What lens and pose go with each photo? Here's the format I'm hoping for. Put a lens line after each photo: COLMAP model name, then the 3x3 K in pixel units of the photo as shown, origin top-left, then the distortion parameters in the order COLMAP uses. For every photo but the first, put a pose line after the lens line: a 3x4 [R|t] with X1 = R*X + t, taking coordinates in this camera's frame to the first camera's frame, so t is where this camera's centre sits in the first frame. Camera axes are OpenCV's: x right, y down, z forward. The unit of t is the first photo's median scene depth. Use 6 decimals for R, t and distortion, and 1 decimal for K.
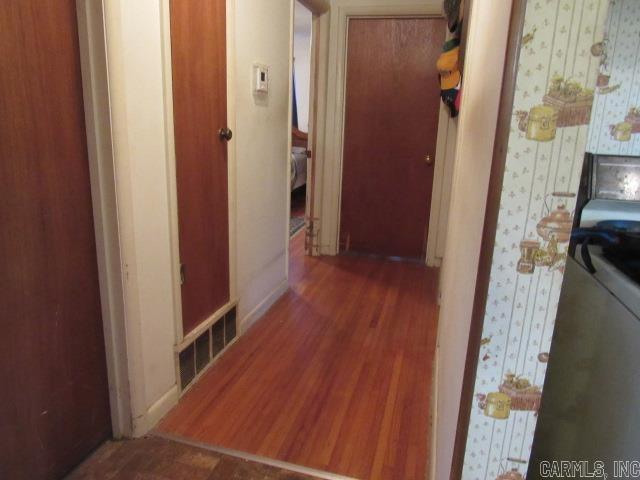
lens RADIAL K [[459.7, 0, 317.7], [0, 459.7, 238.5], [0, 0, 1]] dist [-0.023991, 0.007675]
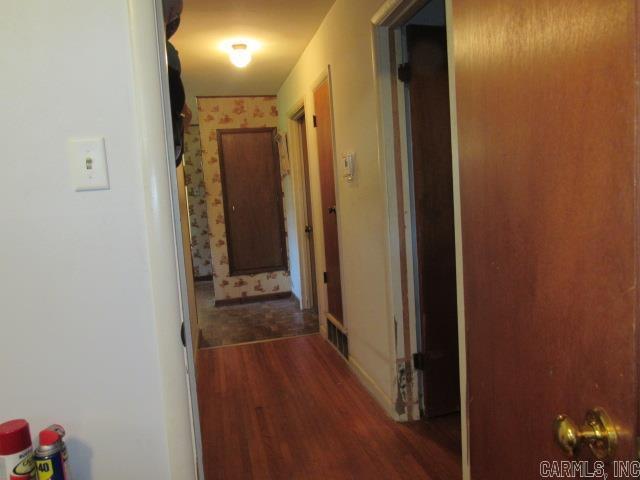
lens RADIAL K [[459.7, 0, 319.6], [0, 459.7, 240.2], [0, 0, 1]] dist [-0.023991, 0.007675]
pose [[-0.874929, 0.074096, -0.478549, 0.517308], [-0.084913, 0.949439, 0.302252, -0.527643], [0.476749, 0.305084, -0.824399, 2.031111]]
